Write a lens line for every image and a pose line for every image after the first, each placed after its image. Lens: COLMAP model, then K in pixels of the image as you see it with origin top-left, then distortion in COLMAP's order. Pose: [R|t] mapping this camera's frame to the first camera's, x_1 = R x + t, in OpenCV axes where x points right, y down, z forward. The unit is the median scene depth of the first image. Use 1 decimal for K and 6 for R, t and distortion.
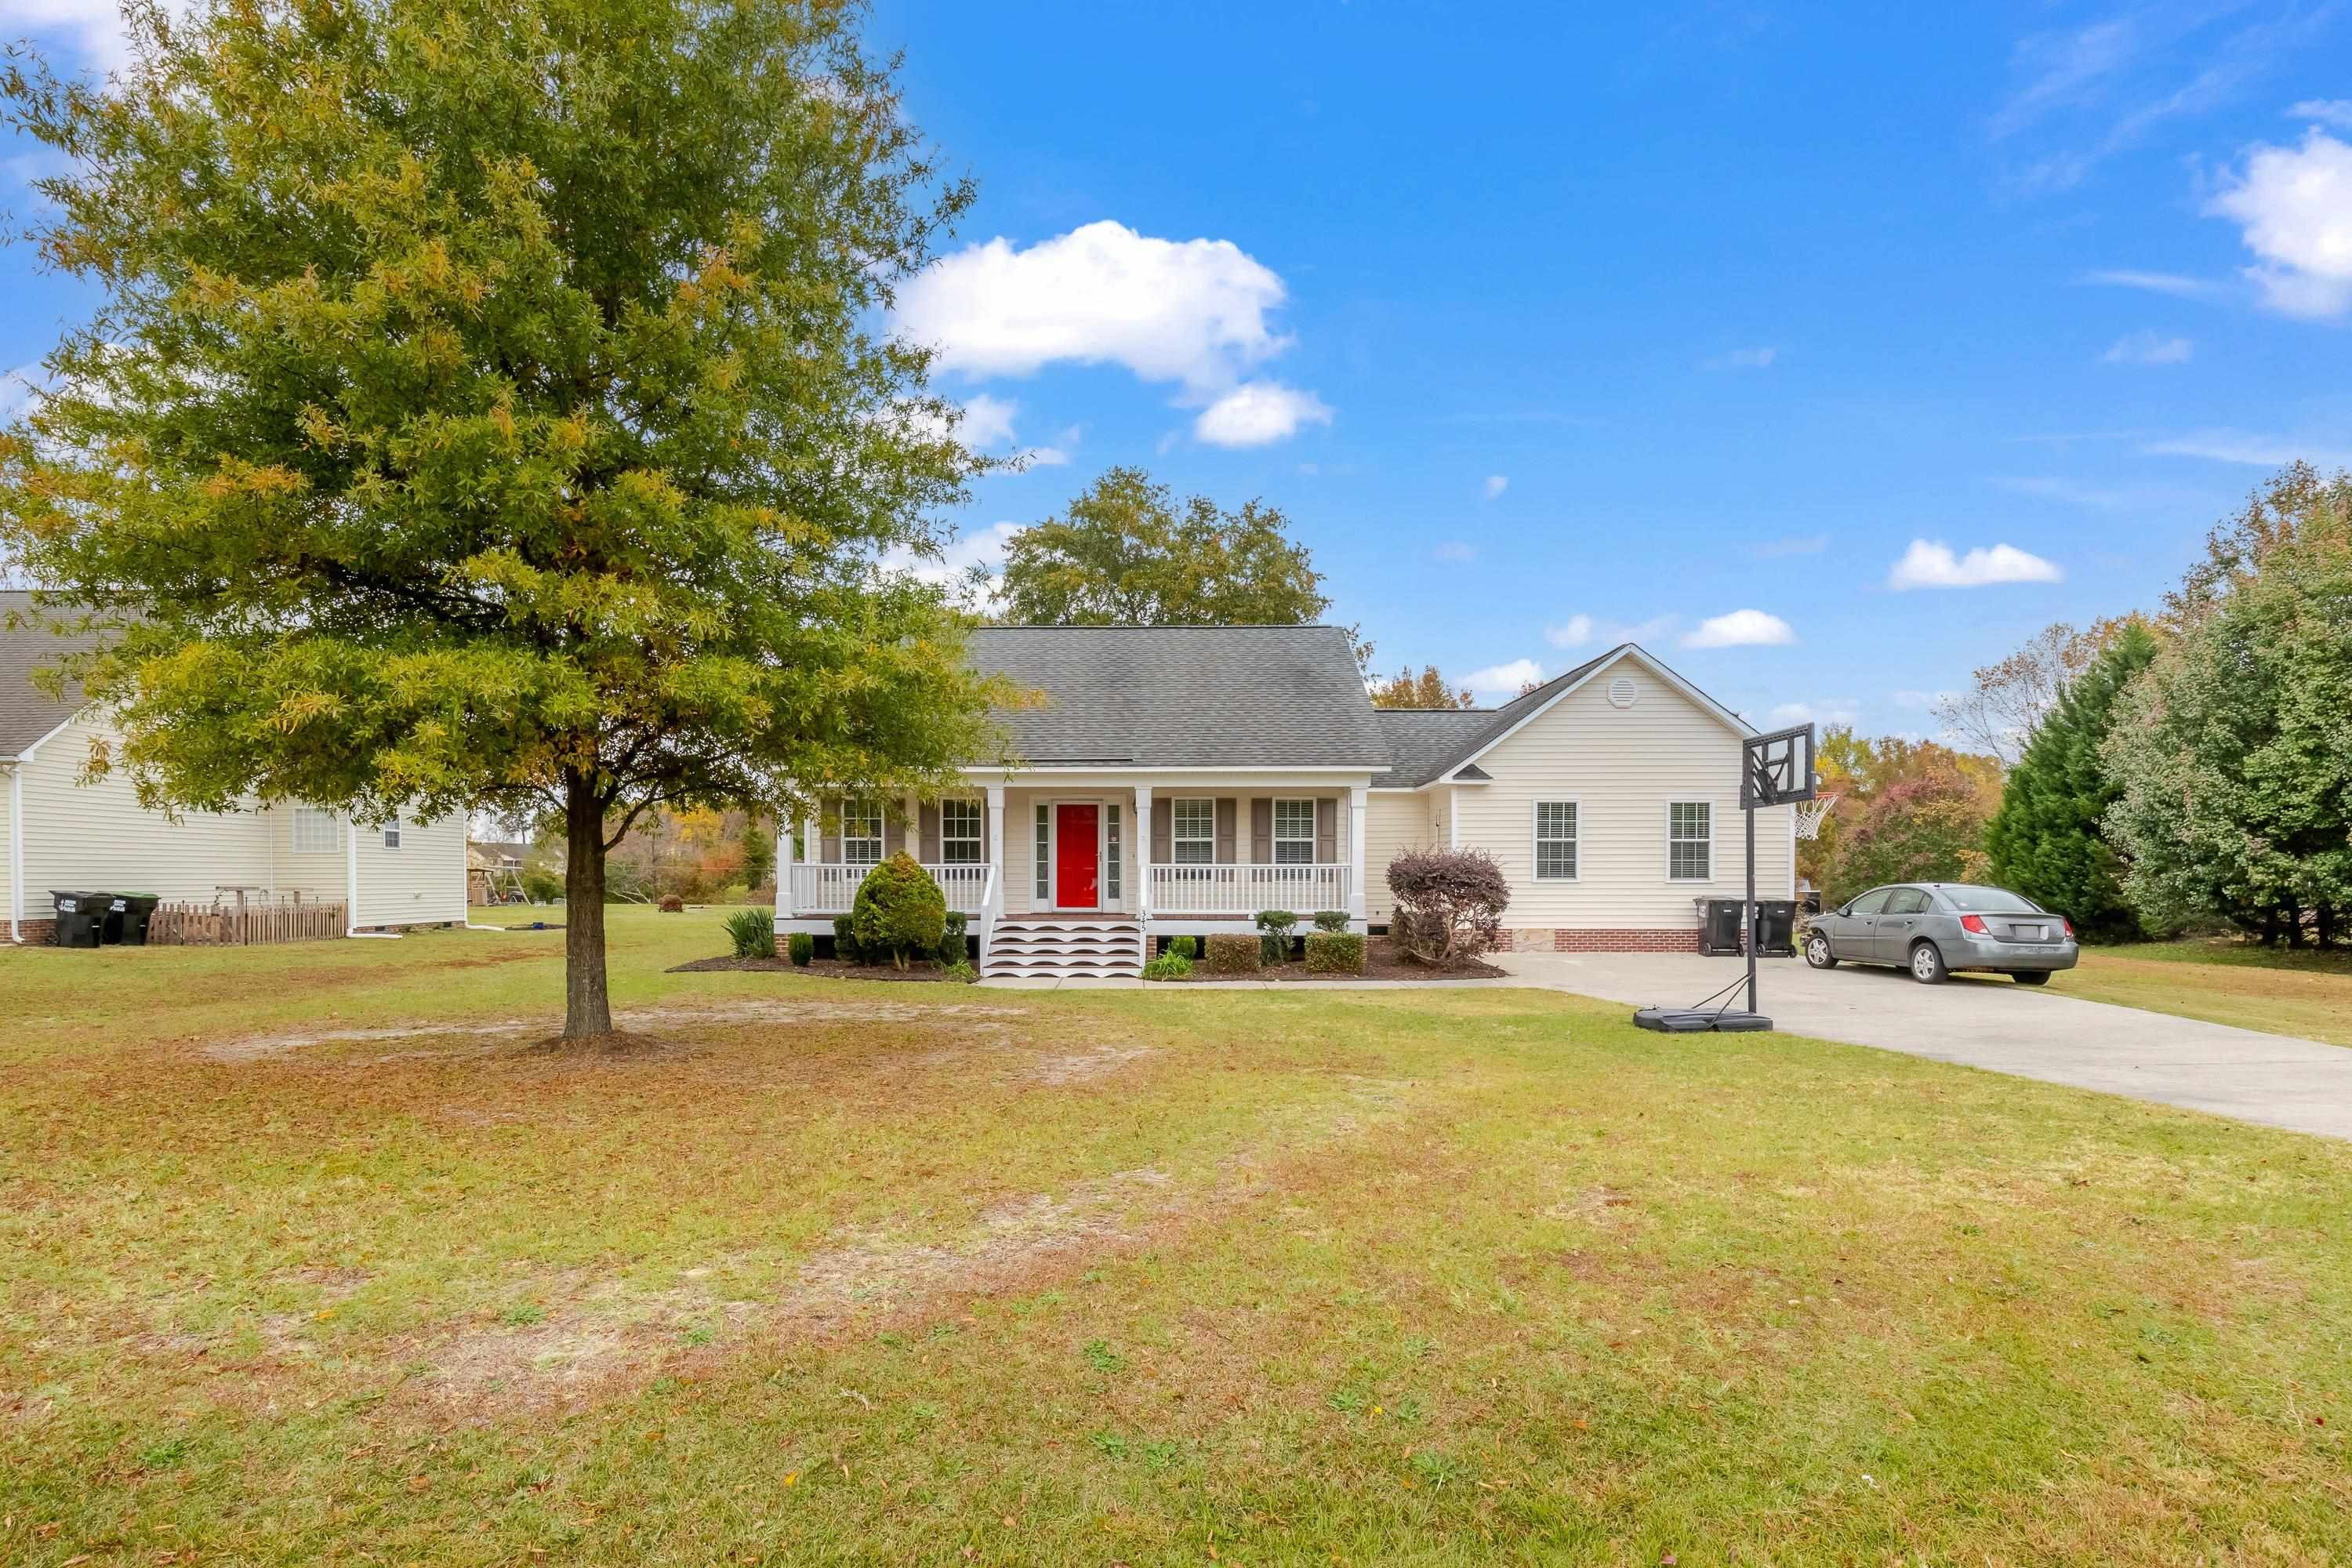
lens RADIAL K [[1236.6, 0, 1177.8], [0, 1236.6, 862.7], [0, 0, 1]] dist [-0.001211, 0.000139]
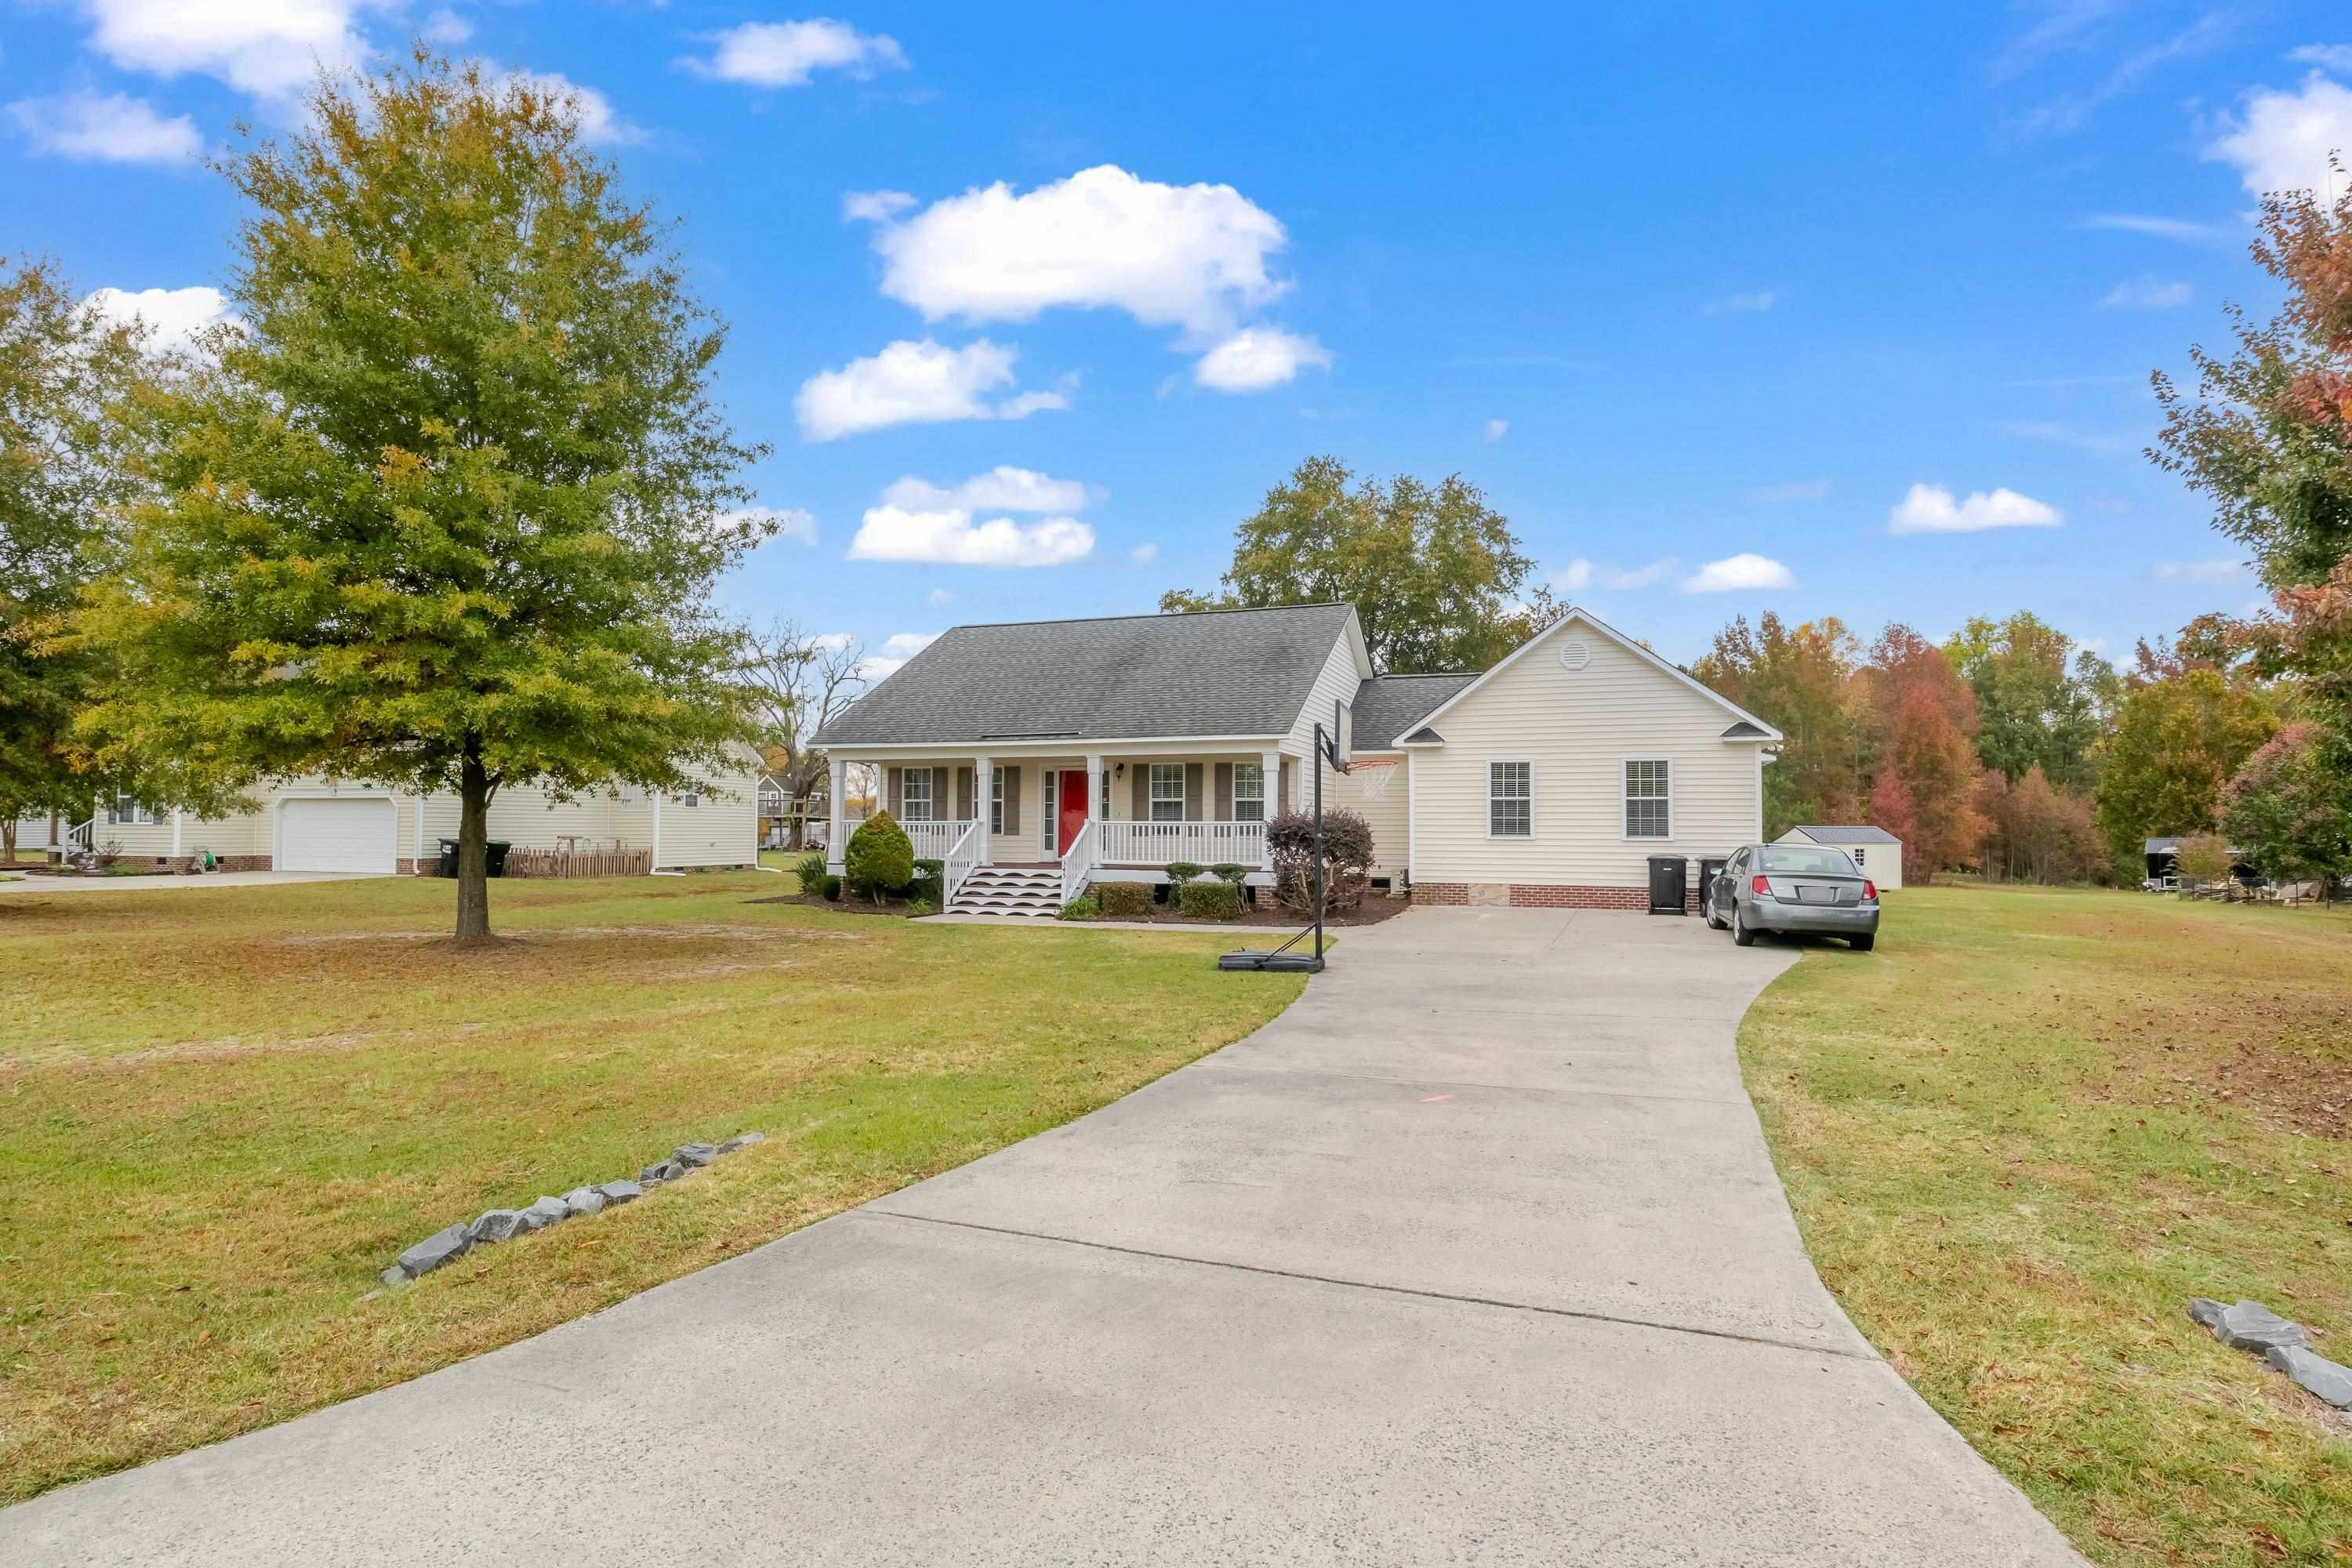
lens RADIAL K [[1202.6, 0, 1204.8], [0, 1202.6, 787.8], [0, 0, 1]] dist [-0.015301, 0.000450]
pose [[0.941784, -0.008447, -0.336113, 0.360942], [-0.000116, 0.999676, -0.025448, -0.001423], [0.336219, 0.024006, 0.941478, -0.032487]]
